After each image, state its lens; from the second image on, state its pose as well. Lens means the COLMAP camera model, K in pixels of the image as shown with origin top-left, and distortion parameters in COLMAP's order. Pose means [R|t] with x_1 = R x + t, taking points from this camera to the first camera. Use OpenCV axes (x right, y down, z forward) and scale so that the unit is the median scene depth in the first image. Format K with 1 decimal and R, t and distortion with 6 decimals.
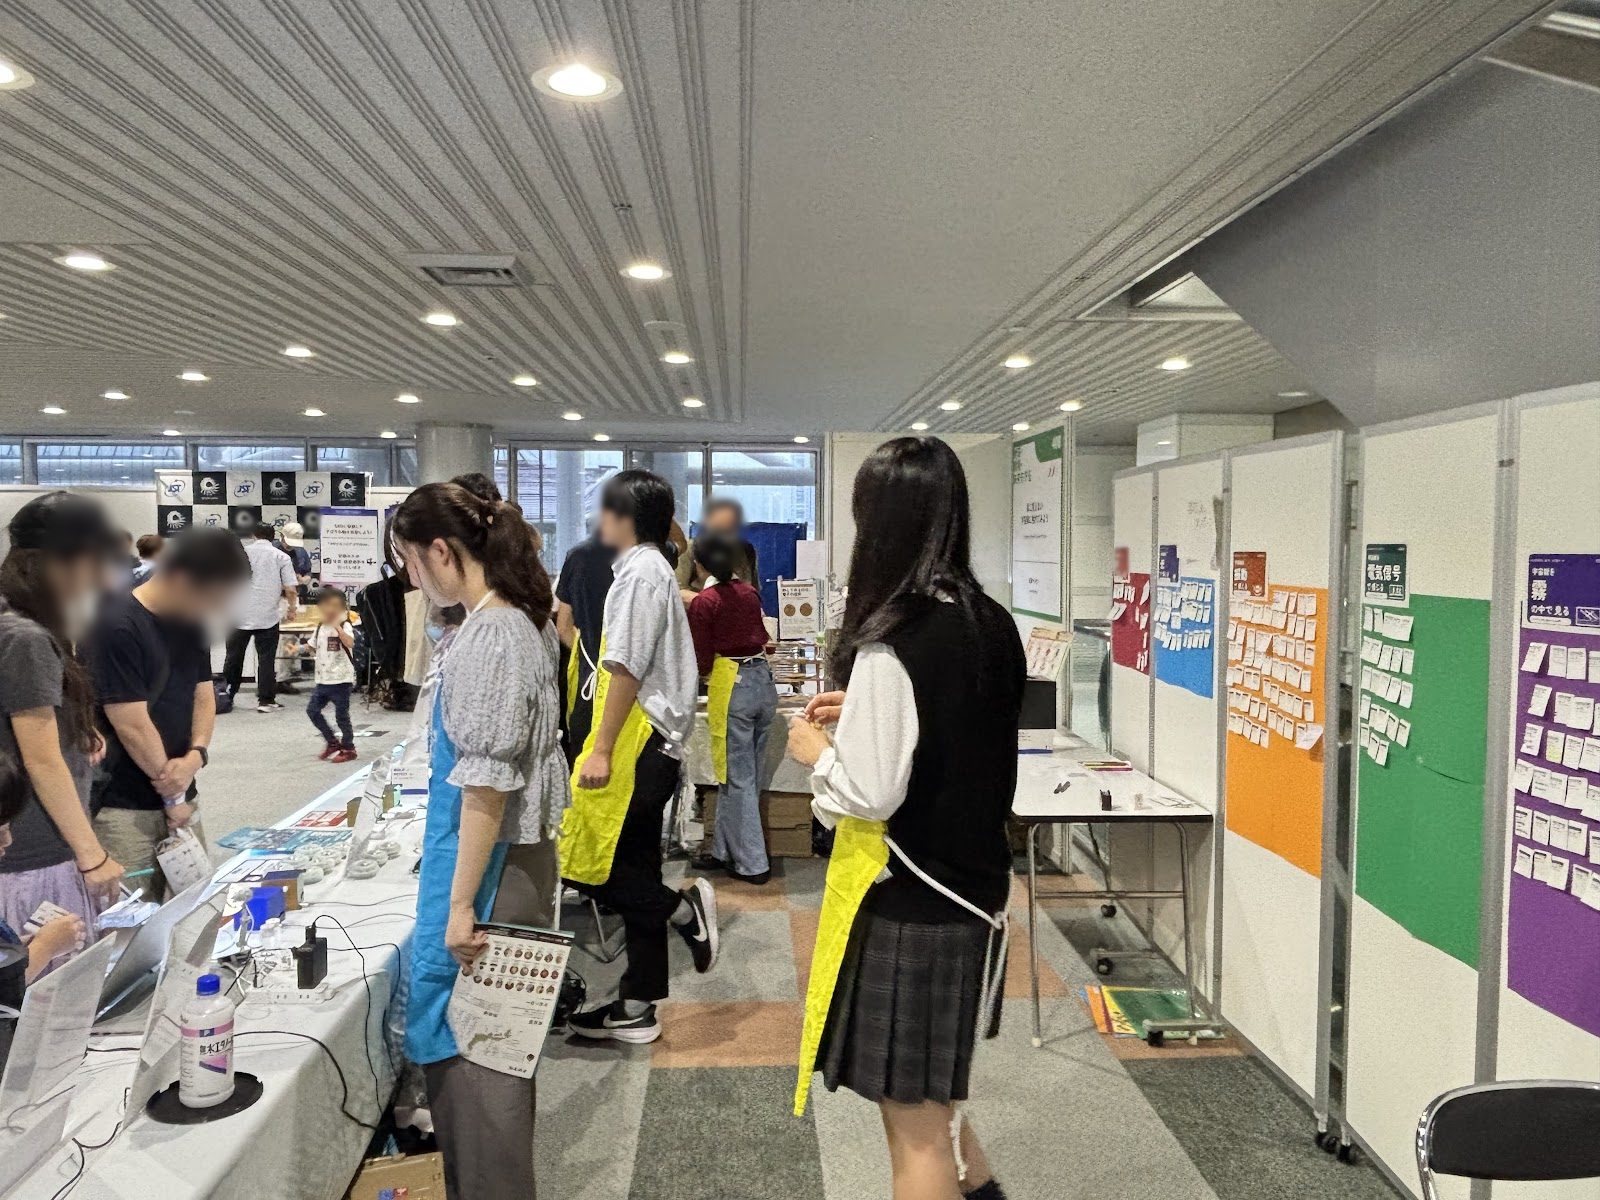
lens RADIAL K [[1148.3, 0, 793.7], [0, 1148.3, 597.9], [0, 0, 1]] dist [0.019215, -0.019313]
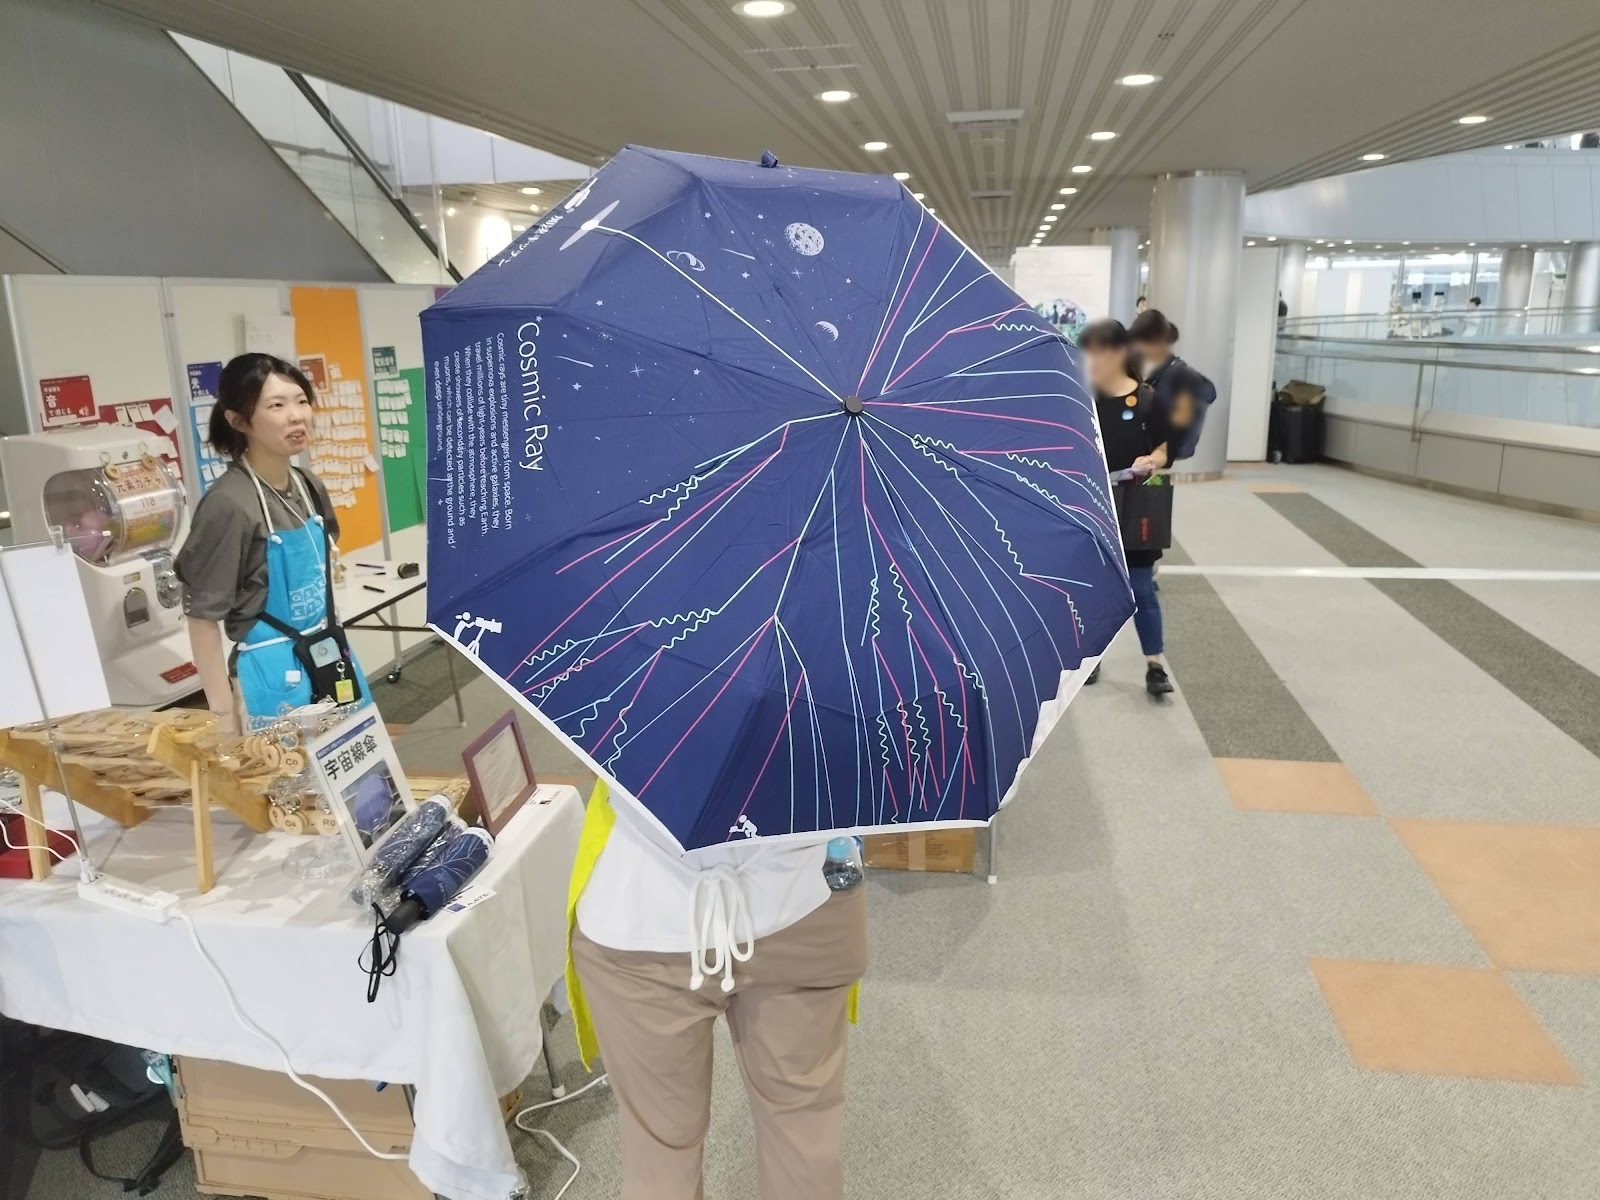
lens RADIAL K [[1148.3, 0, 793.3], [0, 1148.3, 592.8], [0, 0, 1]] dist [0.019215, -0.019313]
pose [[-0.978571, -0.035032, 0.202908, -0.593449], [0.026133, 0.956322, 0.291143, -0.200529], [-0.204245, 0.290207, -0.934914, 2.830562]]
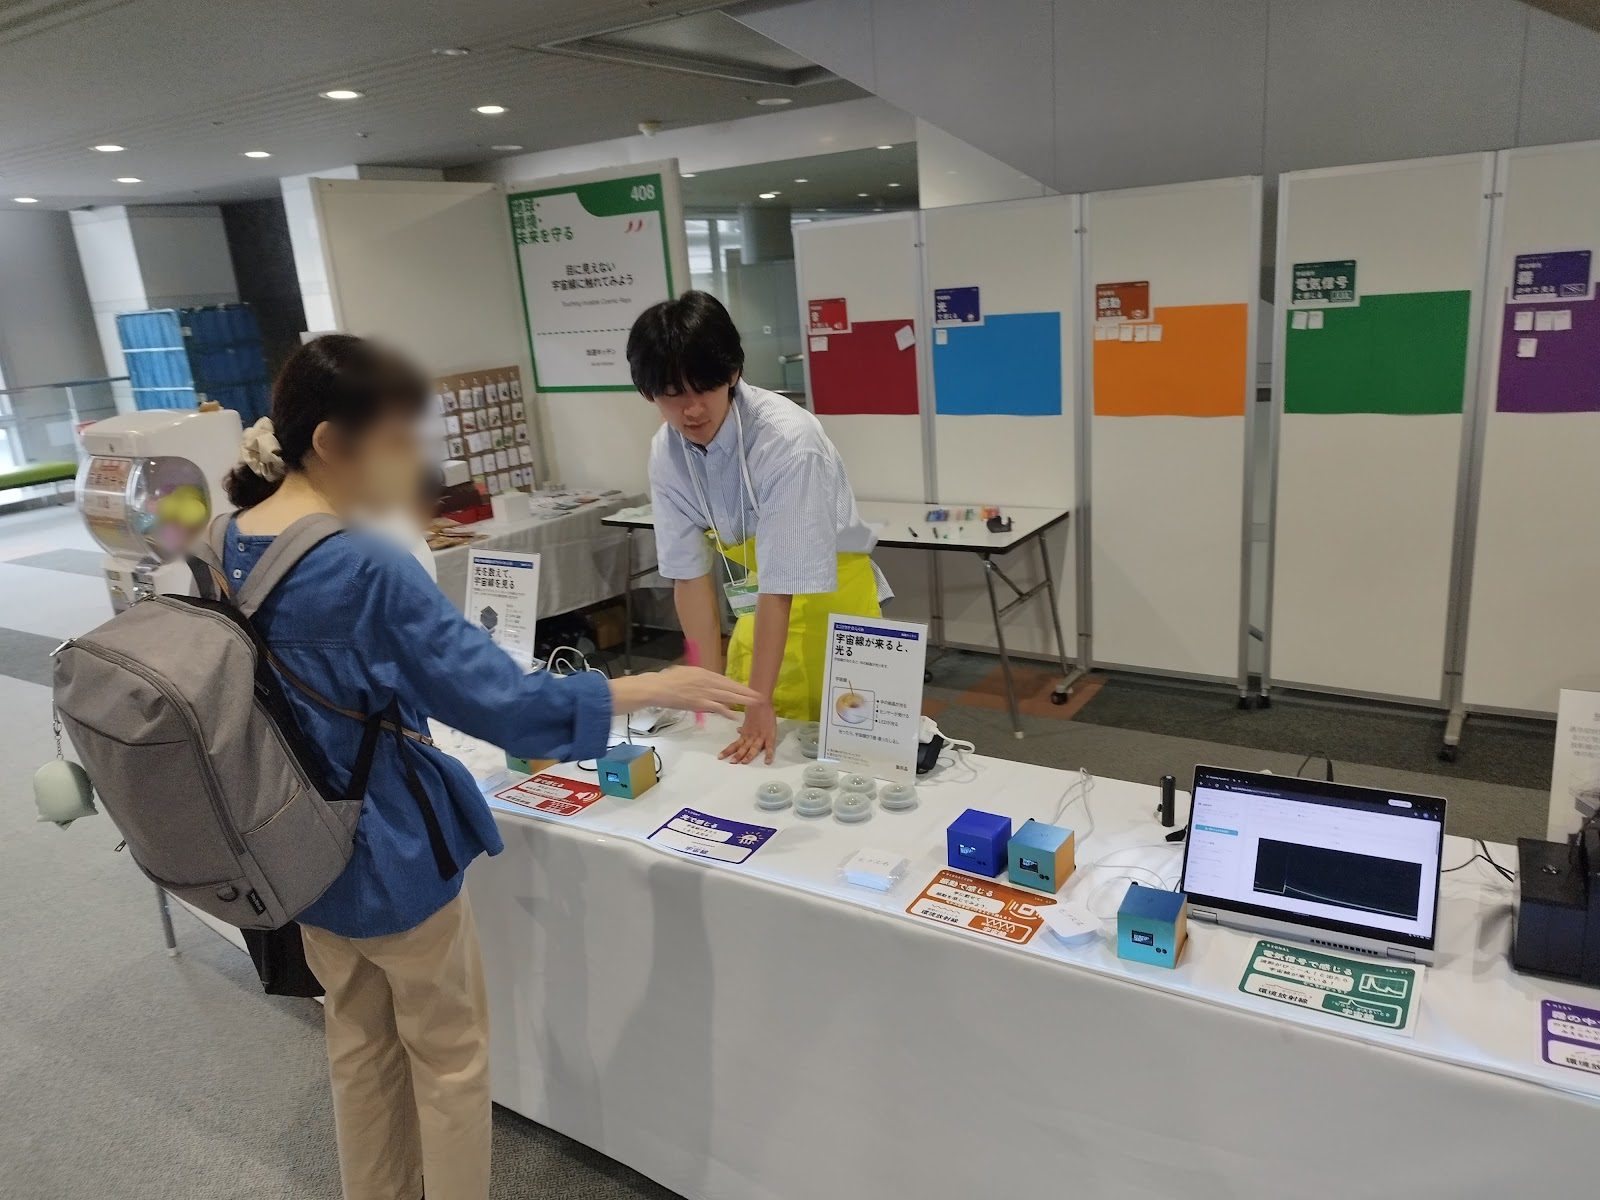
lens RADIAL K [[1176.6, 0, 789.3], [0, 1176.6, 629.5], [0, 0, 1]] dist [0.025351, -0.019060]
pose [[0.567442, -0.277861, 0.775115, -1.074381], [0.113395, 0.958744, 0.260675, -0.066639], [-0.815568, -0.060024, 0.575540, 0.680119]]
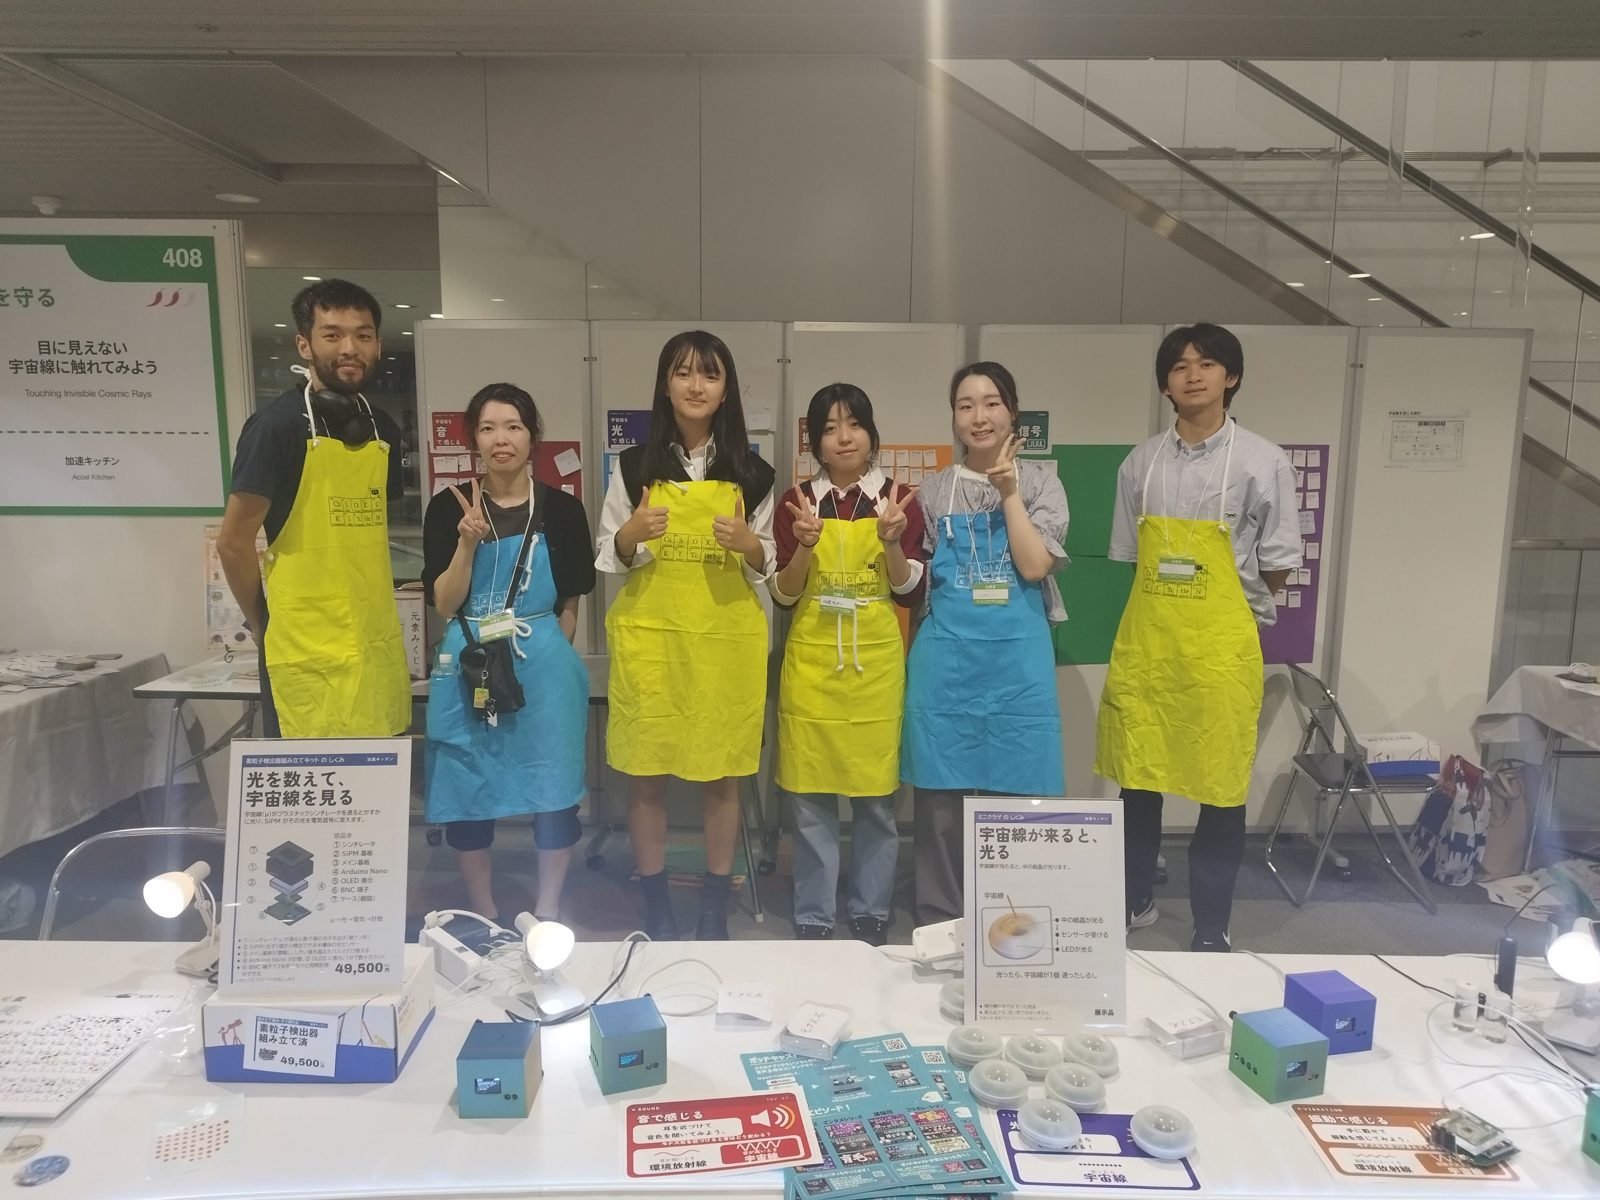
lens RADIAL K [[1148.3, 0, 800.9], [0, 1148.3, 595.9], [0, 0, 1]] dist [0.019215, -0.019313]
pose [[0.046979, -0.146423, 0.988106, -0.945022], [0.041704, 0.988623, 0.144516, -0.037187], [-0.998025, 0.034418, 0.052551, 1.204715]]
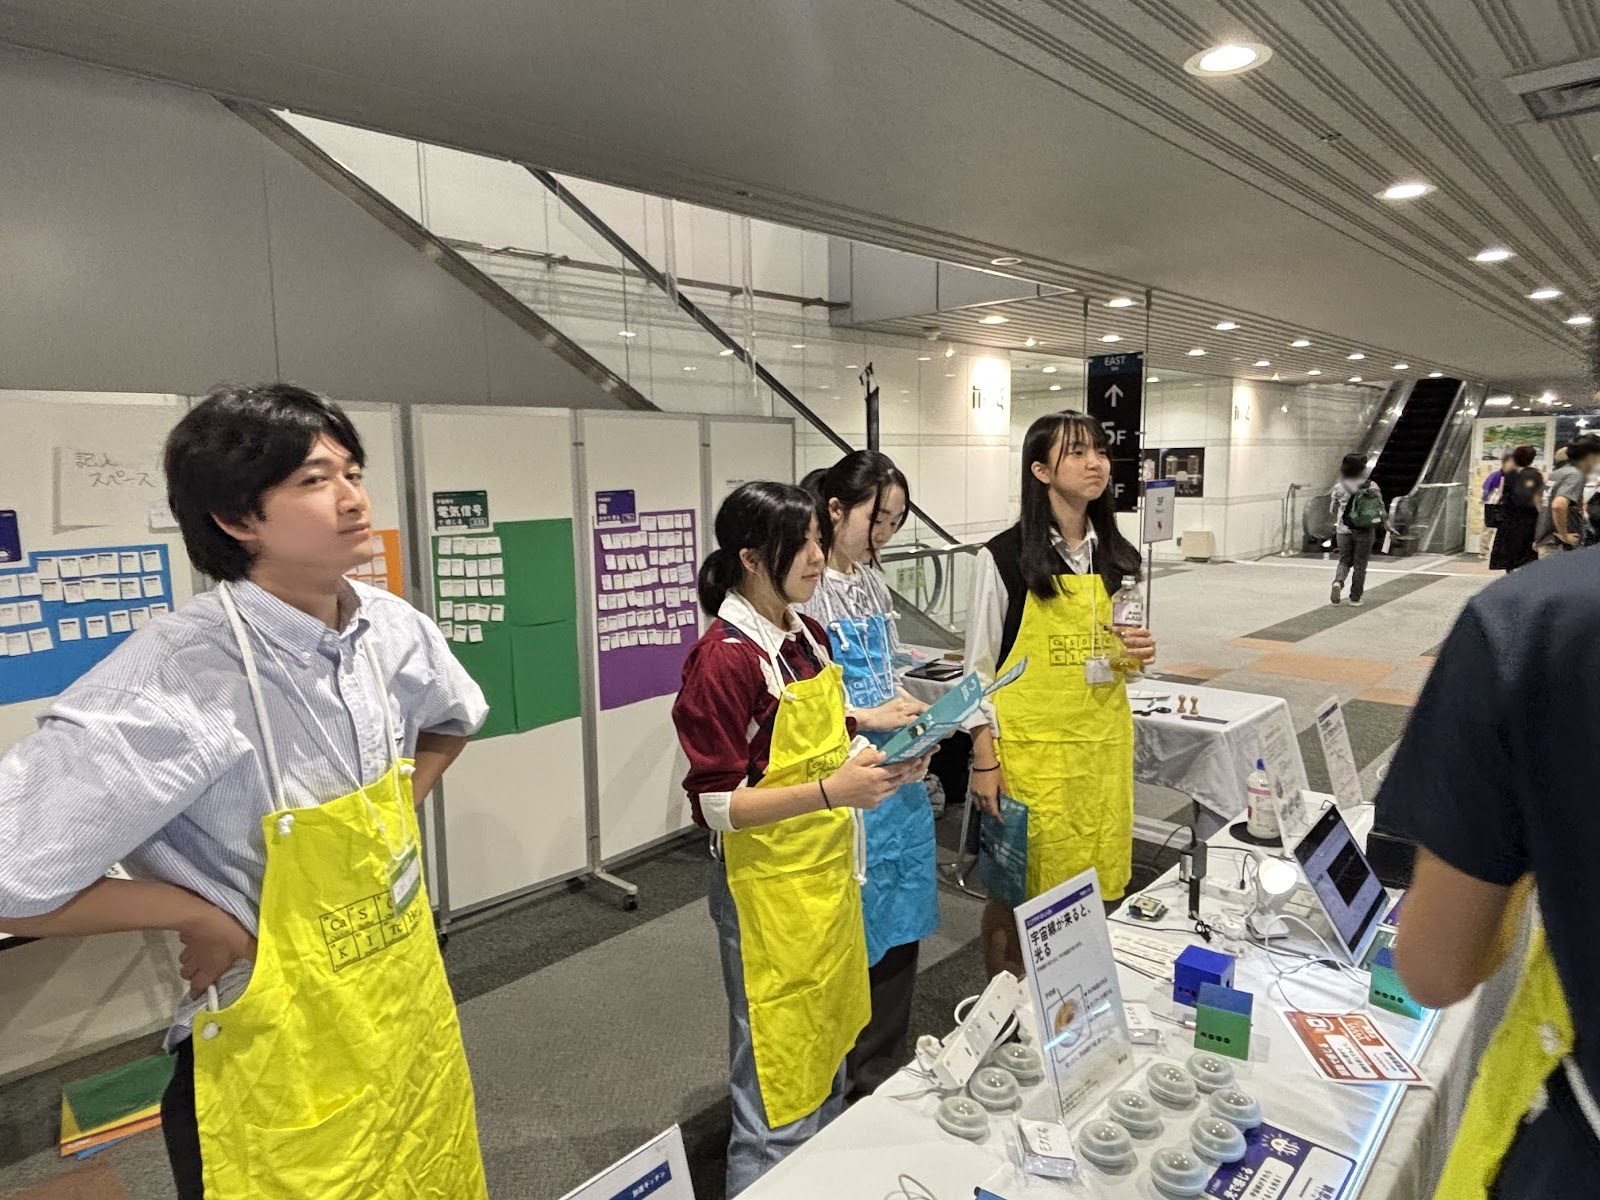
lens RADIAL K [[986.4, 0, 790.6], [0, 986.4, 582.8], [0, 0, 1]] dist [0.022501, -0.031113]
pose [[-0.695184, -0.078884, 0.714490, -0.662316], [0.050193, 0.986207, 0.157720, -0.107741], [-0.717077, 0.145507, -0.681636, 1.561372]]
